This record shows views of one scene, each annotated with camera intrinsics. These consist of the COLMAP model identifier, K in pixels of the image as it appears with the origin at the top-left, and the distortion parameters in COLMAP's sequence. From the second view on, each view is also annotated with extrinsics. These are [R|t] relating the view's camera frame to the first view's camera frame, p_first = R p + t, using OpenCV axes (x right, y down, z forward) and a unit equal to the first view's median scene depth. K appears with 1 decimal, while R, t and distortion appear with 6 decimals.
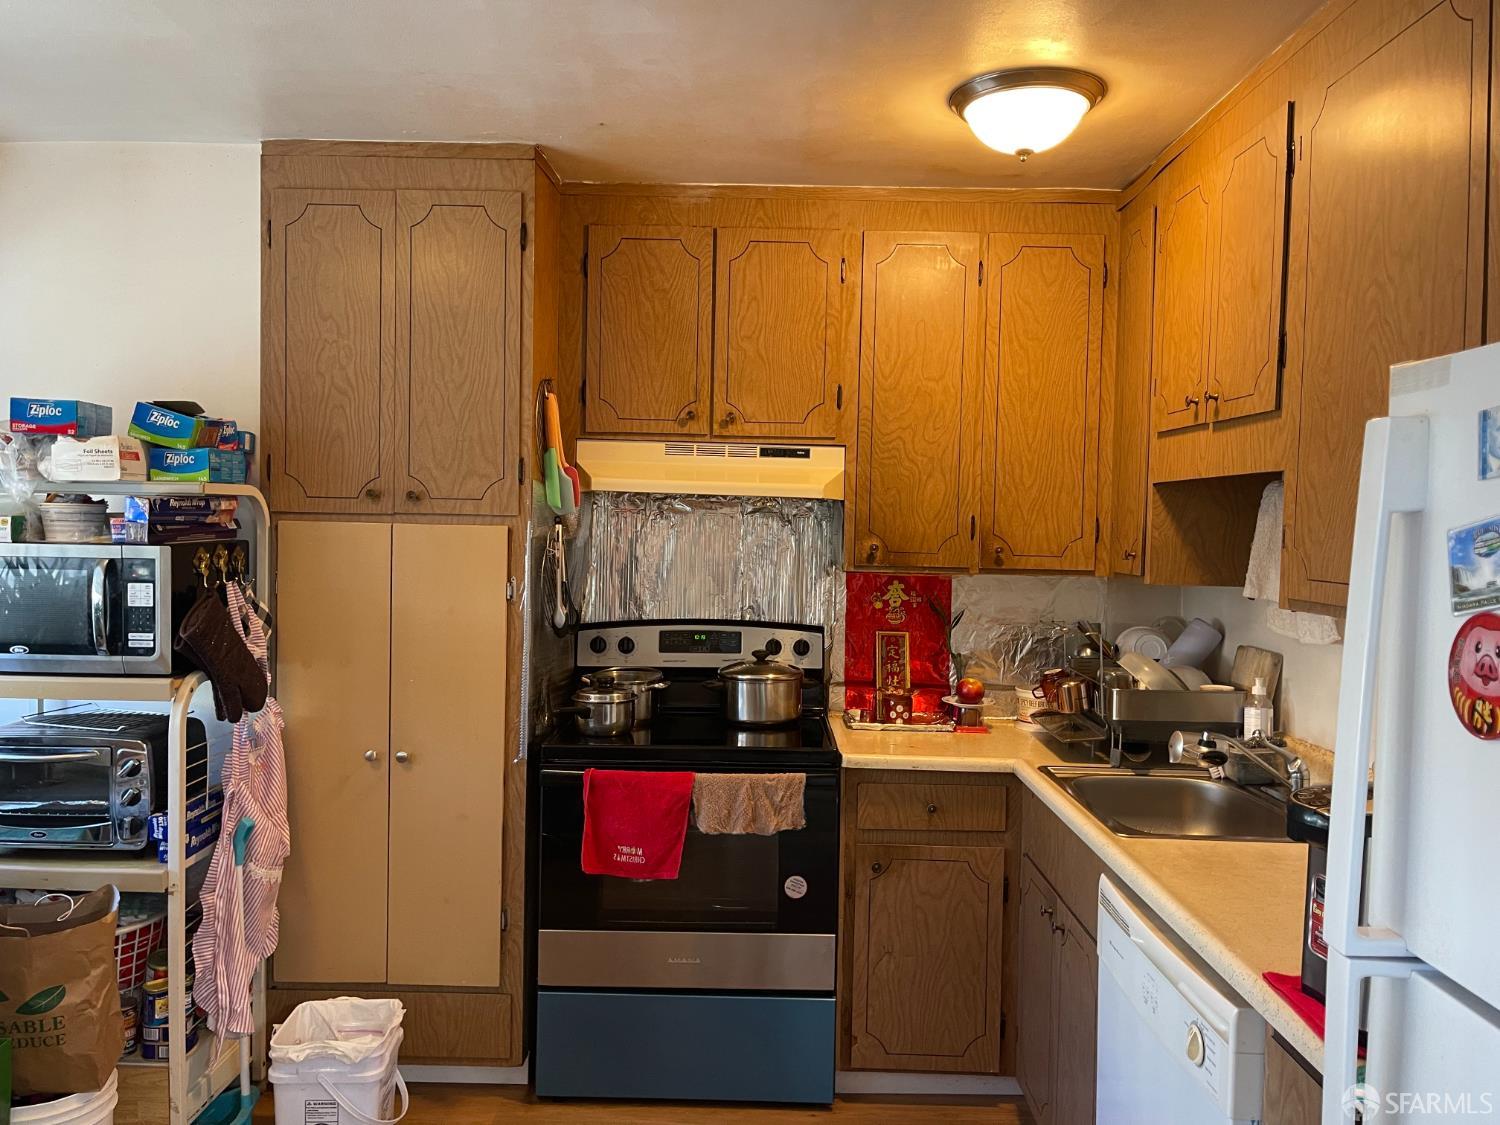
lens RADIAL K [[1118.8, 0, 749.2], [0, 1118.8, 558.6], [0, 0, 1]] dist [0.037708, -0.081935]
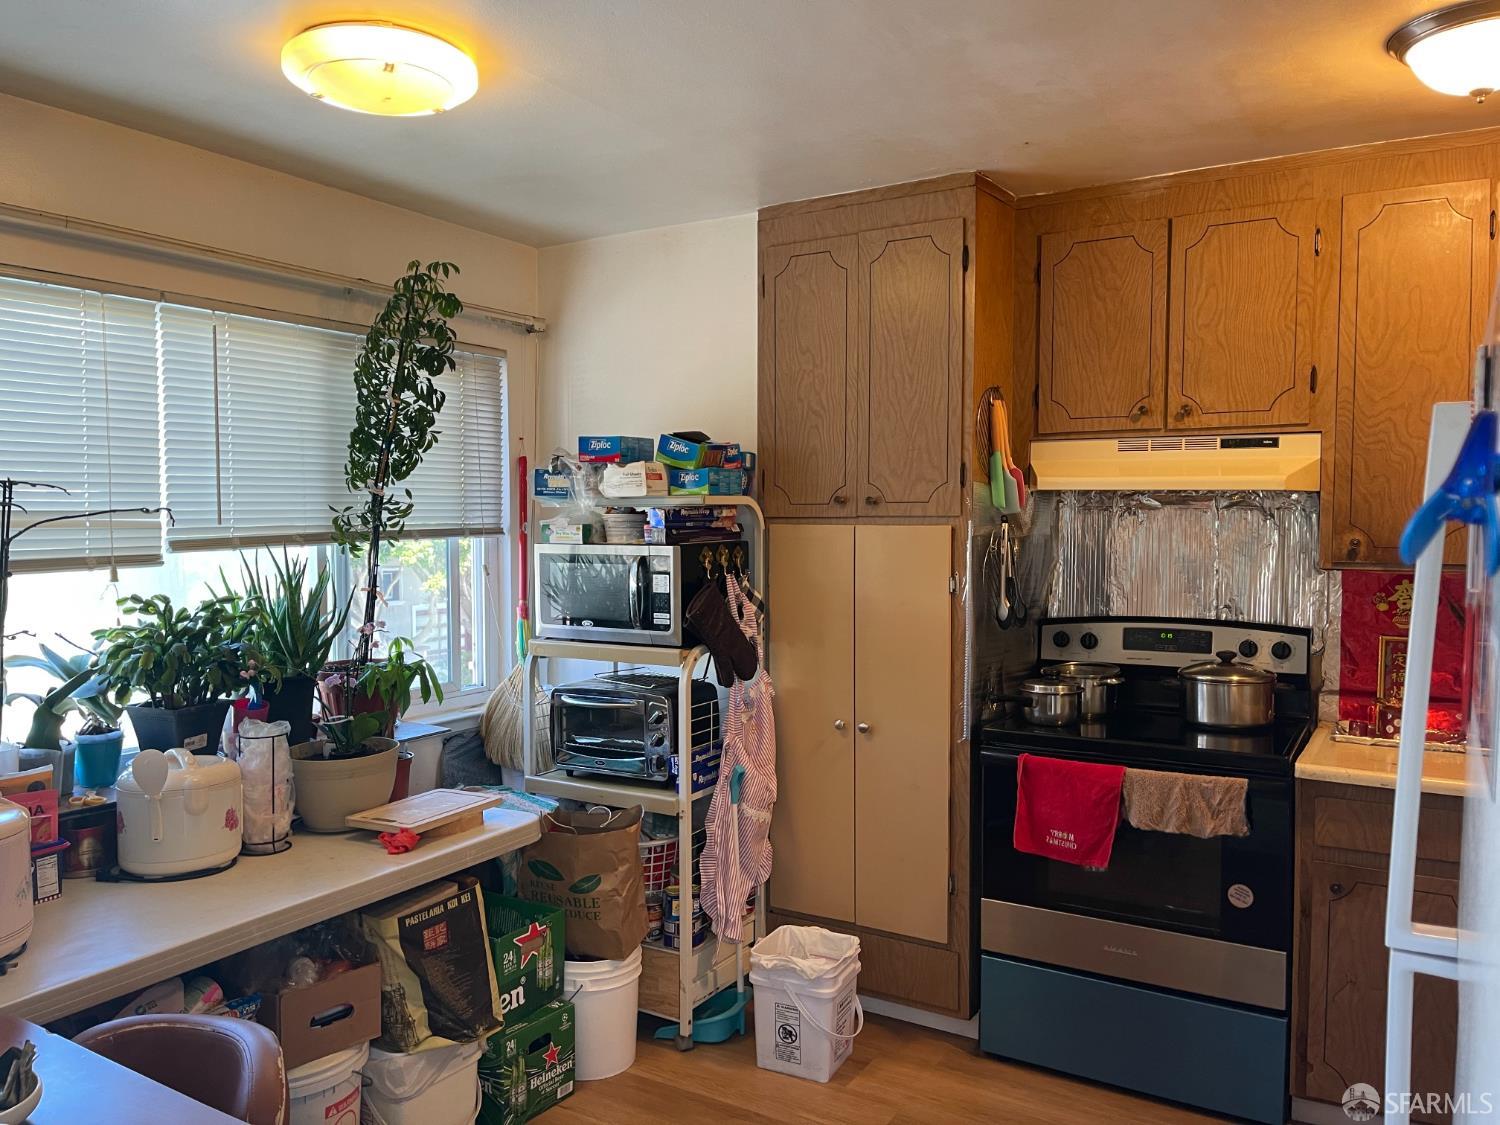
lens RADIAL K [[1118.8, 0, 741.6], [0, 1118.8, 575.9], [0, 0, 1]] dist [0.037708, -0.081935]
pose [[0.852688, 0.007165, -0.522372, 0.182197], [0.000913, 0.999884, 0.015205, 0.003336], [0.522420, -0.013442, 0.852582, -0.041470]]
